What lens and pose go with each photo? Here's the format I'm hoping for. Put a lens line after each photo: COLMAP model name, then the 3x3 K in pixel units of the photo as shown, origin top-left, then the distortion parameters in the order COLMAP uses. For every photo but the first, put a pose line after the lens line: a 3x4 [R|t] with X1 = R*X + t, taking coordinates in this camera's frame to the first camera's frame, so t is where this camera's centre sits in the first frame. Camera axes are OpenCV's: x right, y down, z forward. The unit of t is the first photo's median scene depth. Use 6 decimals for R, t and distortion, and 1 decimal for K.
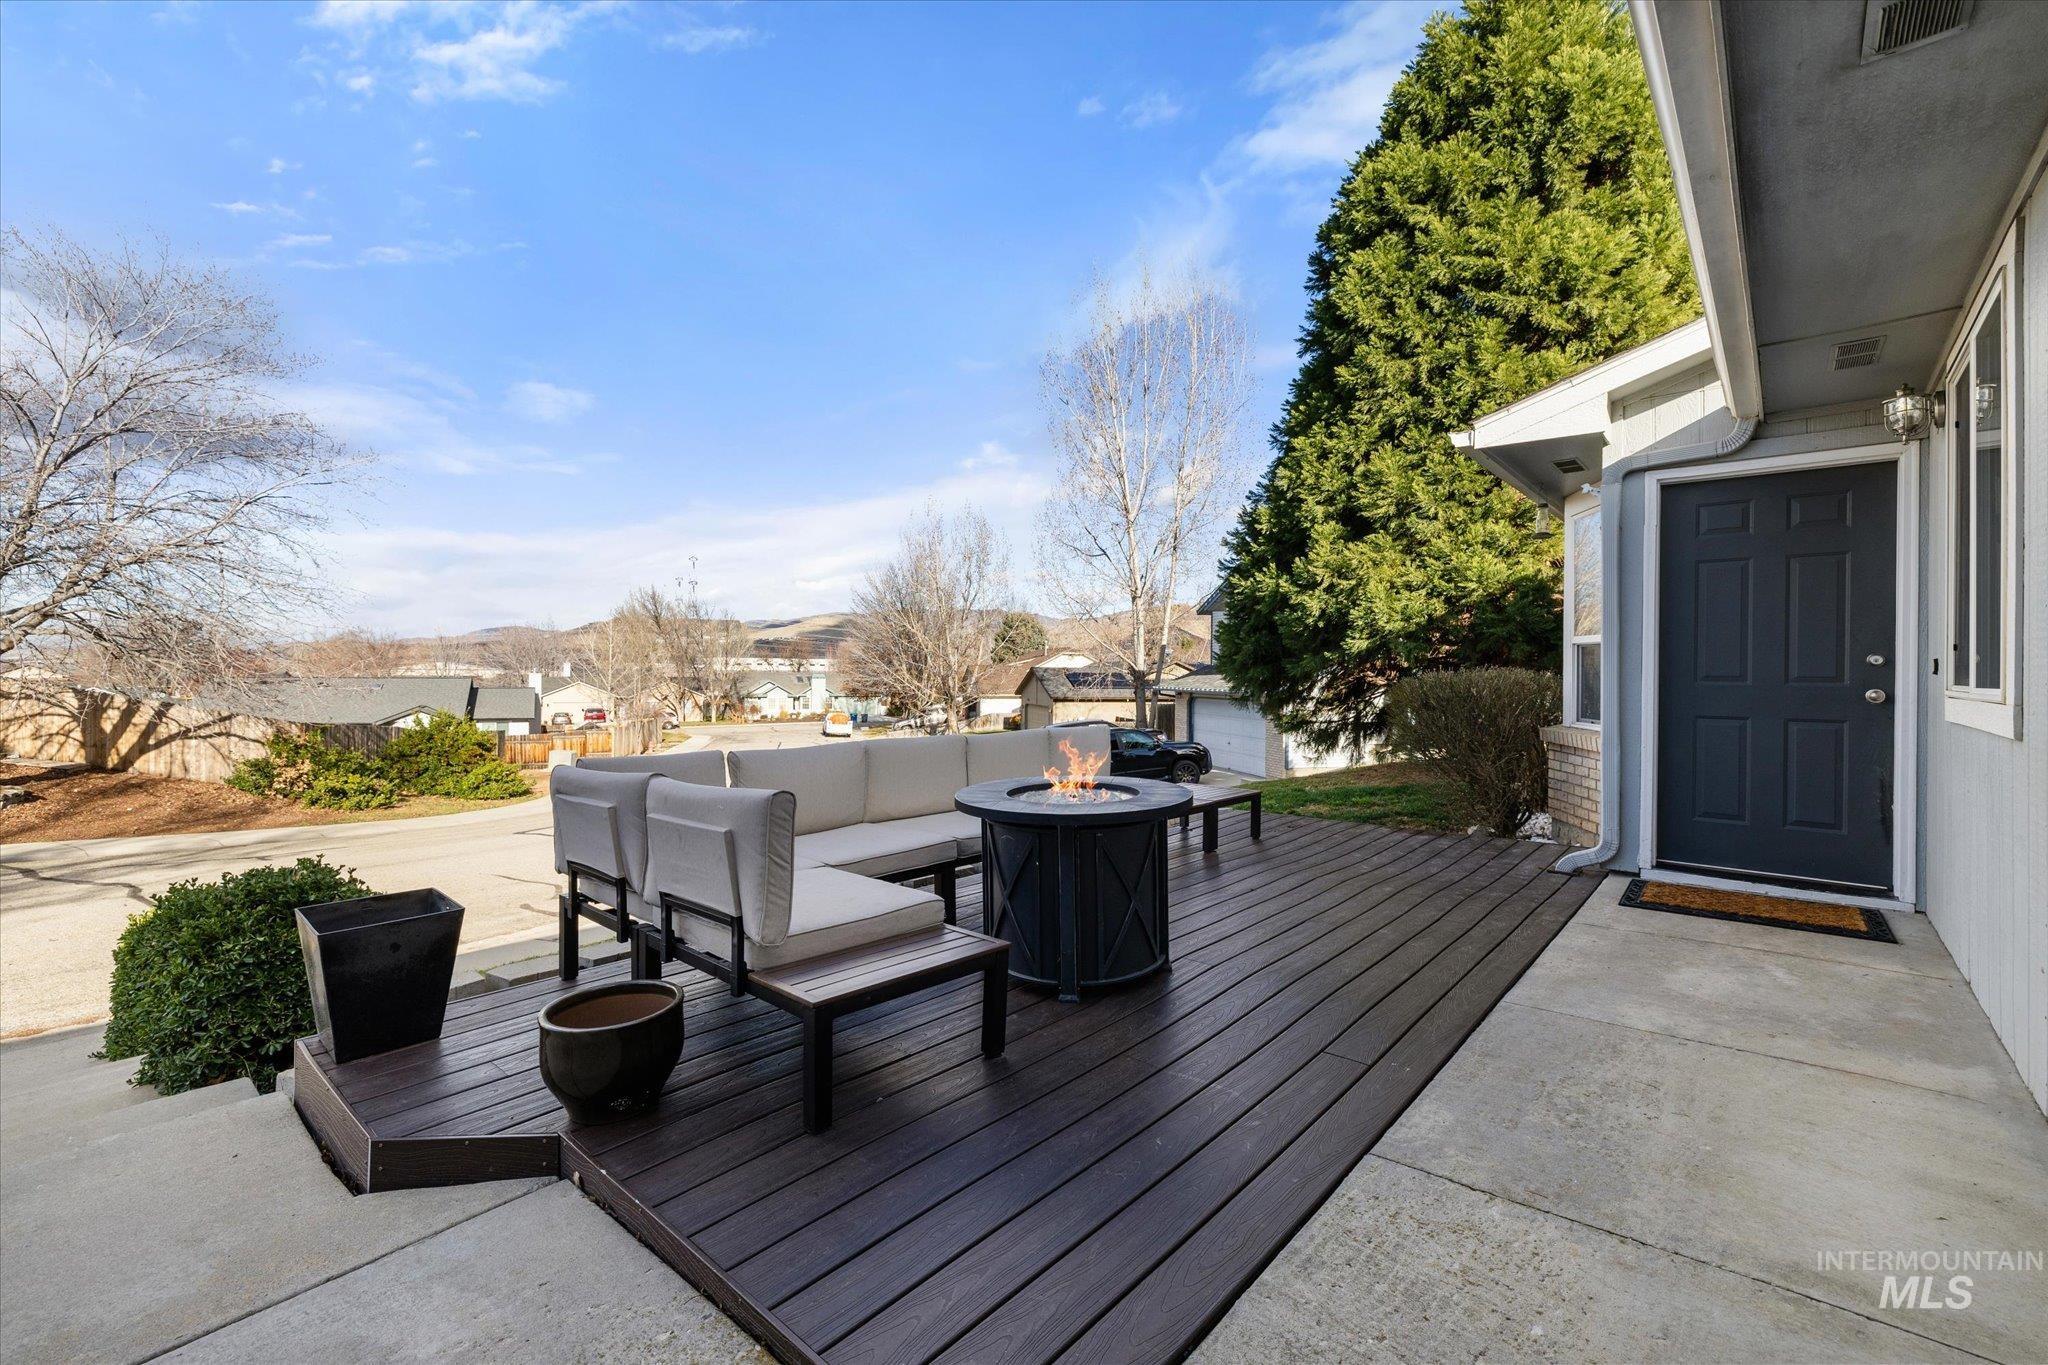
lens RADIAL K [[873.0, 0, 1030.7], [0, 873.0, 679.3], [0, 0, 1]] dist [0.000688, 0.000100]
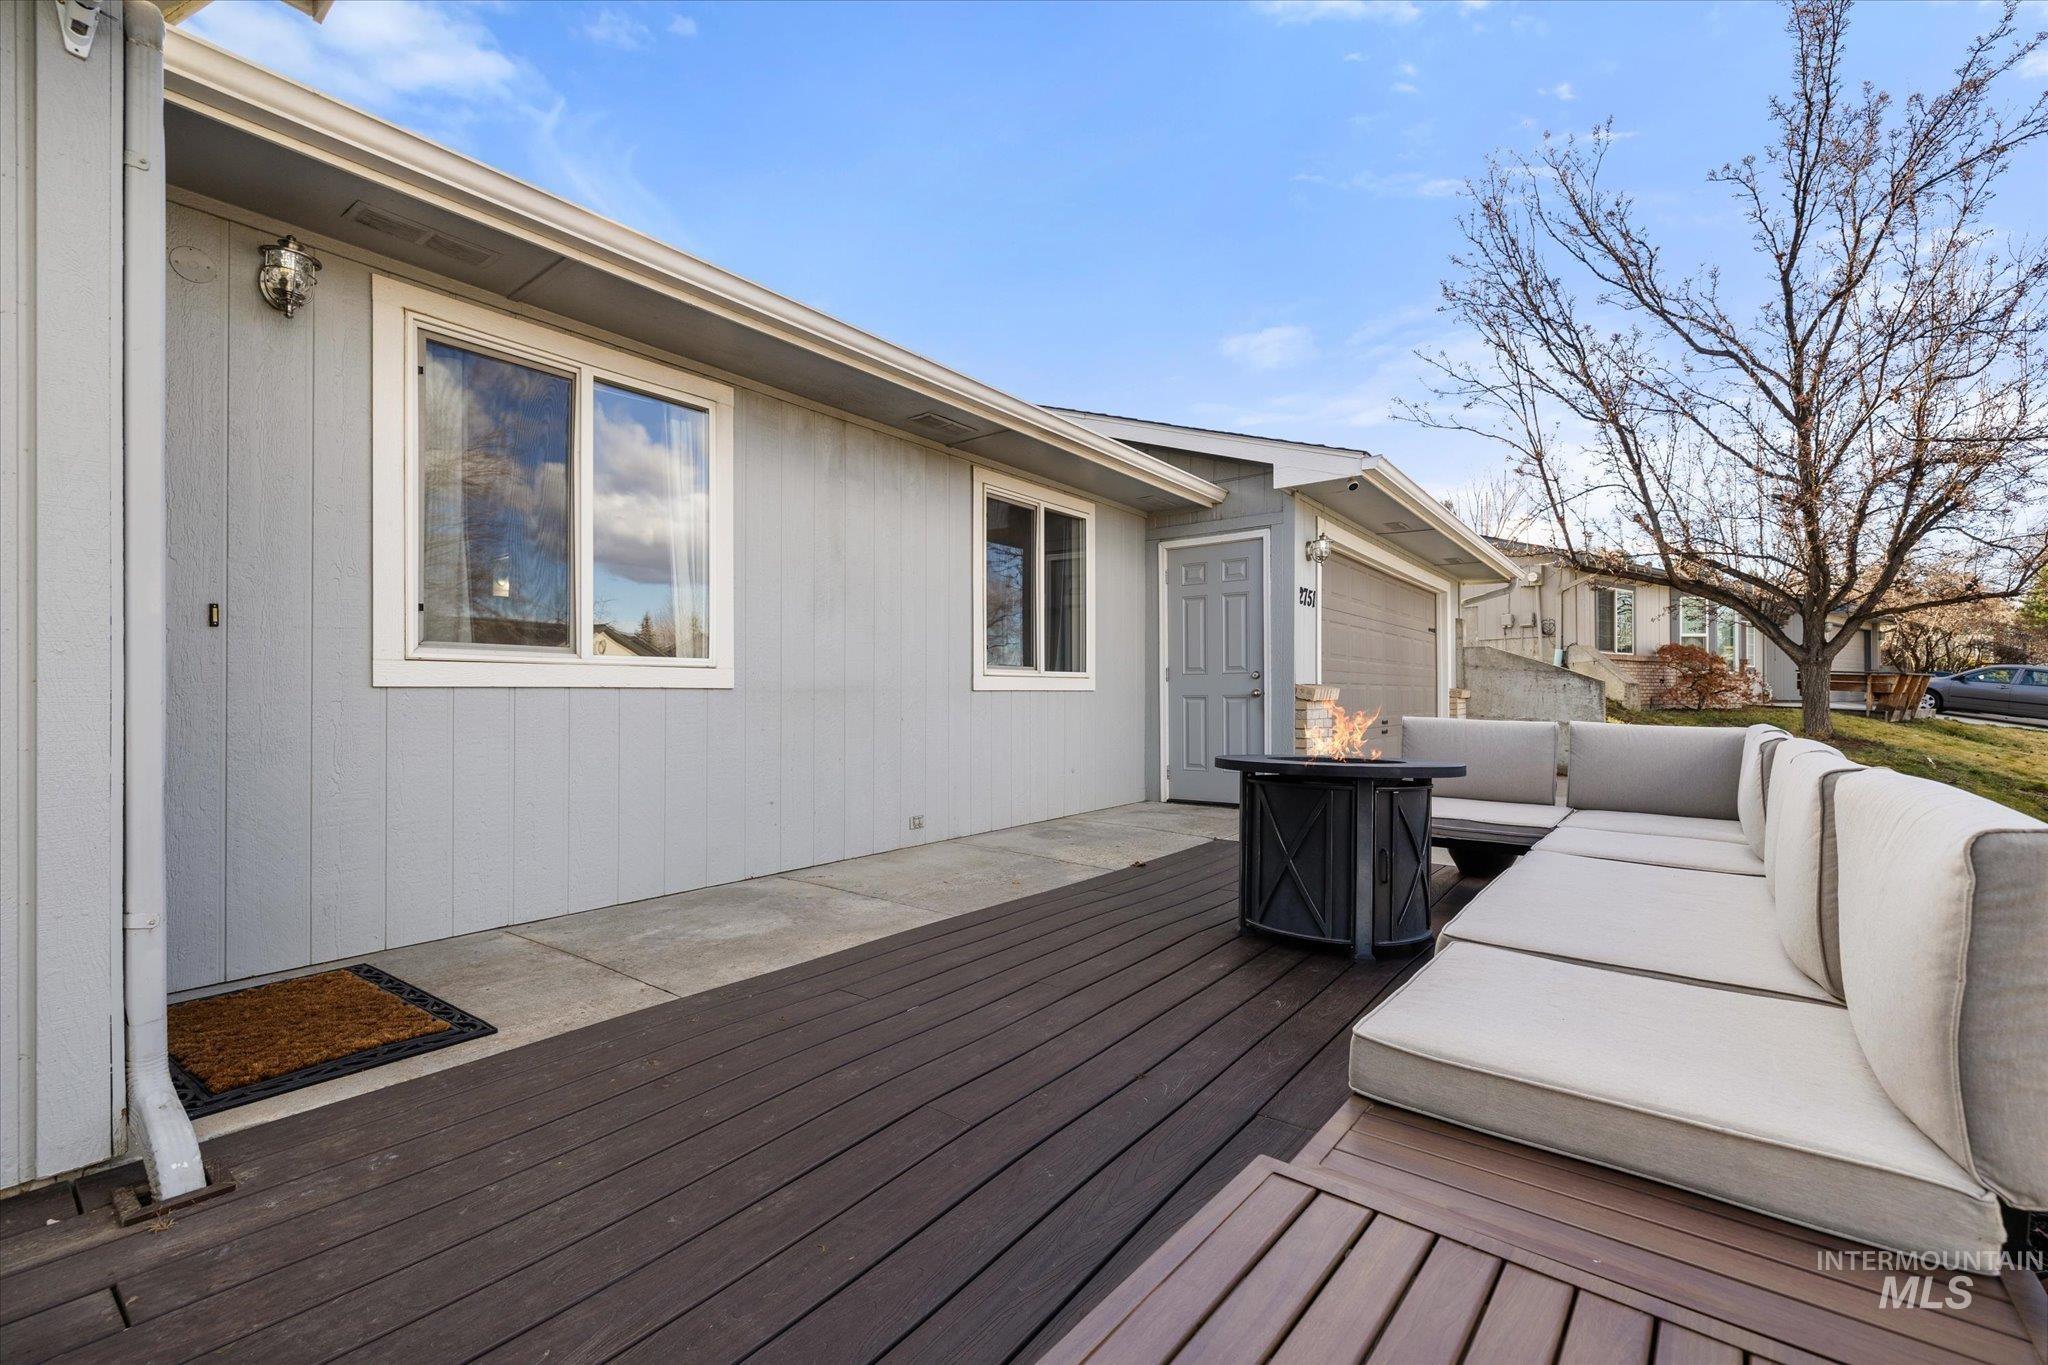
lens RADIAL K [[861.0, 0, 1029.2], [0, 861.0, 689.8], [0, 0, 1]] dist [-0.000392, -0.000152]
pose [[-0.997743, -0.008321, -0.066628, 0.332242], [-0.008234, 0.999965, -0.001580, 0.034755], [0.066639, -0.001028, -0.997777, 1.399559]]
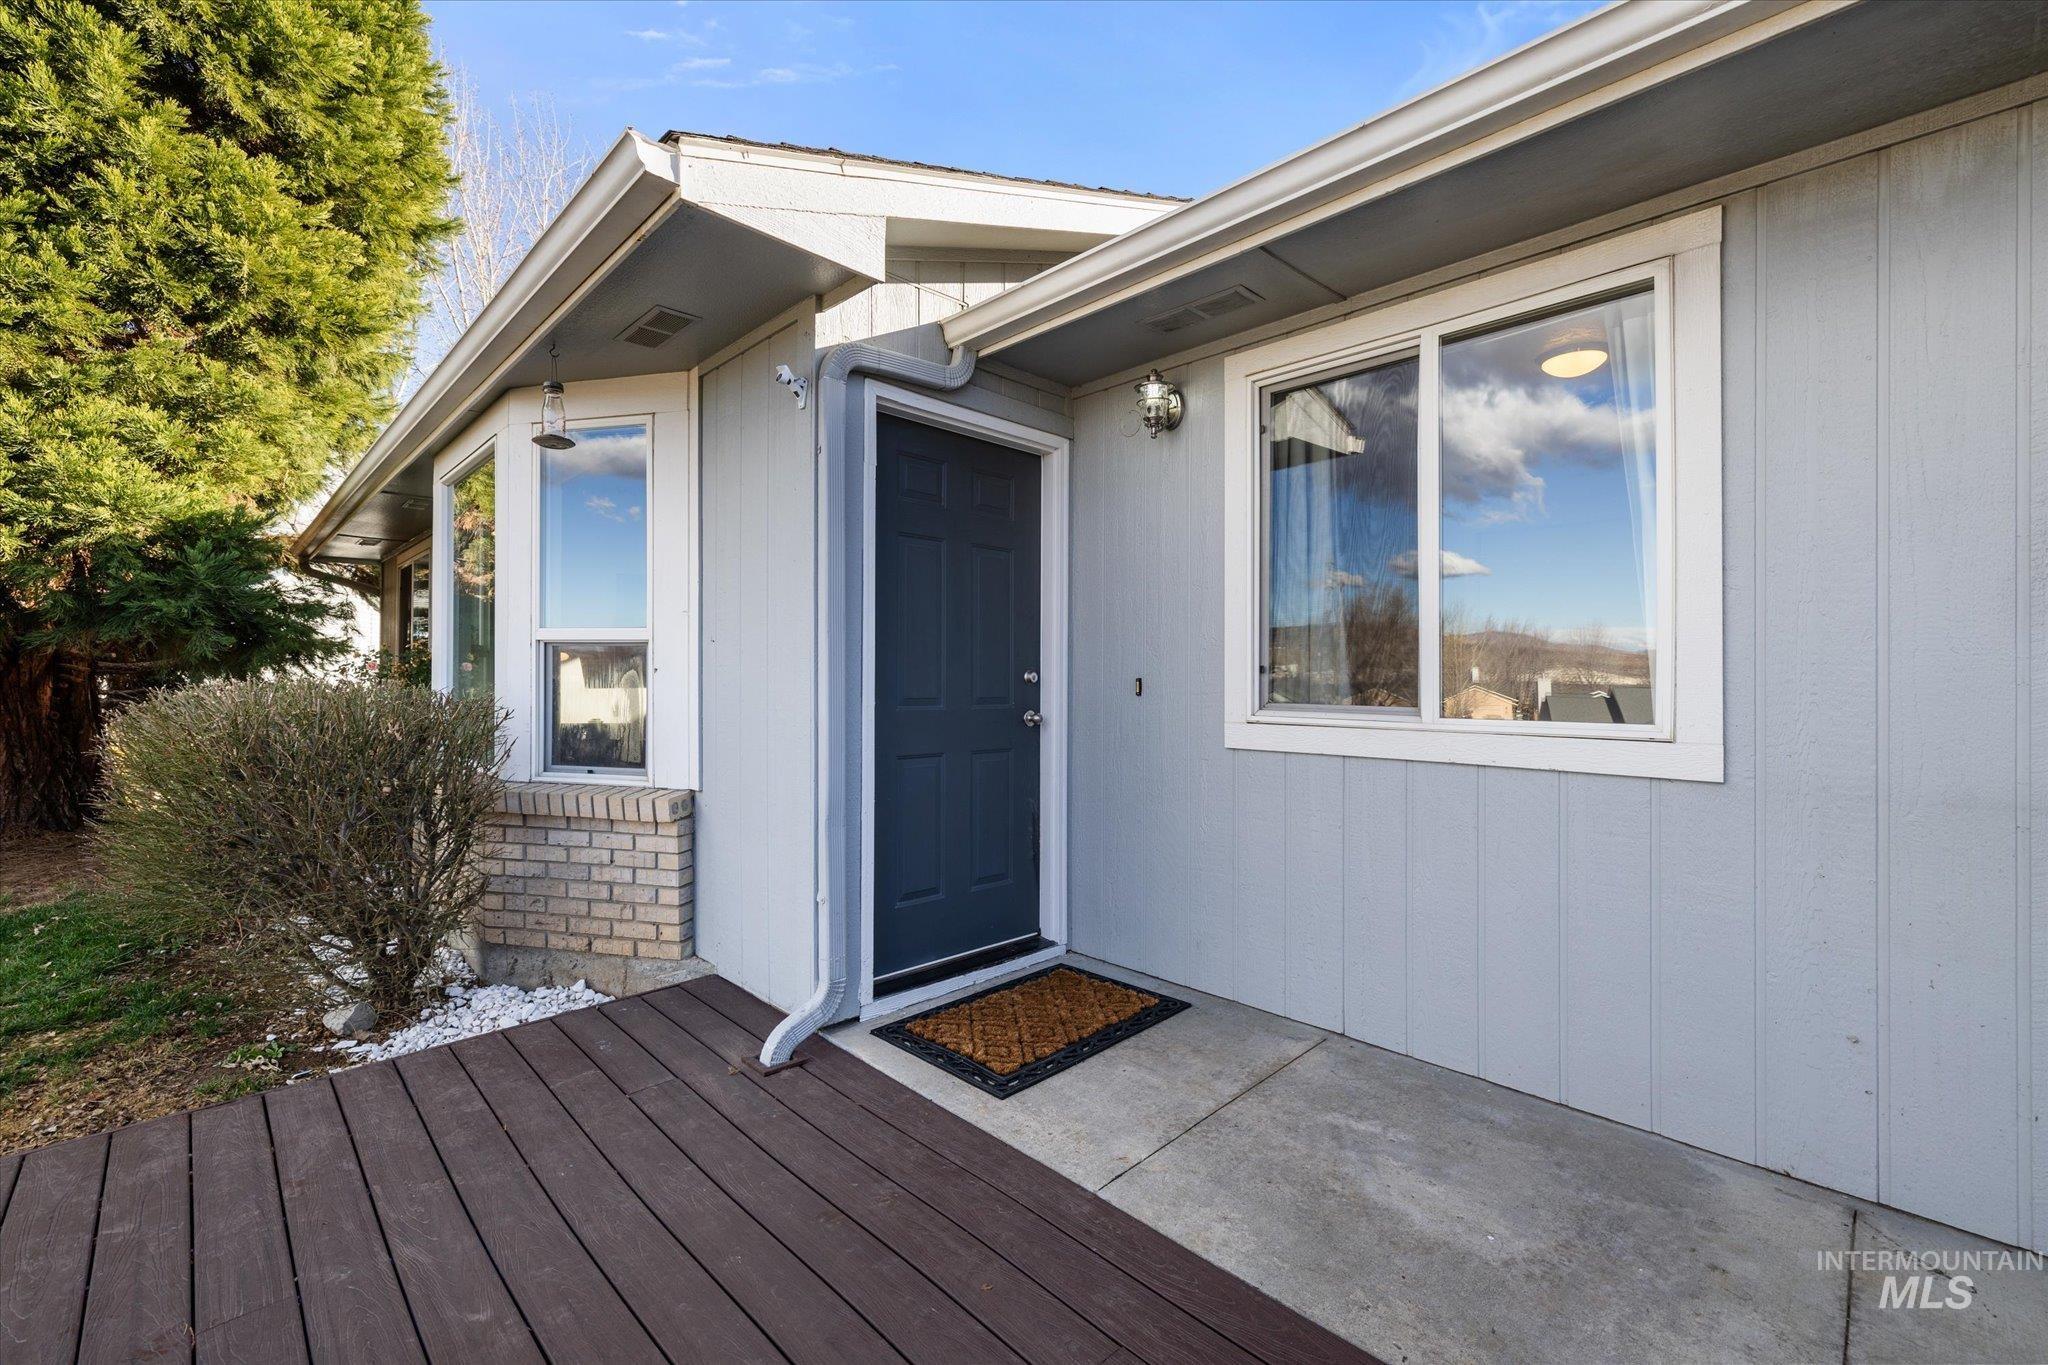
lens RADIAL K [[856.5, 0, 1020.6], [0, 856.5, 679.7], [0, 0, 1]] dist [-0.000161, -0.000747]
pose [[0.083454, -0.011344, 0.996447, 0.094248], [0.002617, 0.999934, 0.011165, -0.025963], [-0.996508, 0.001676, 0.083478, 0.840040]]
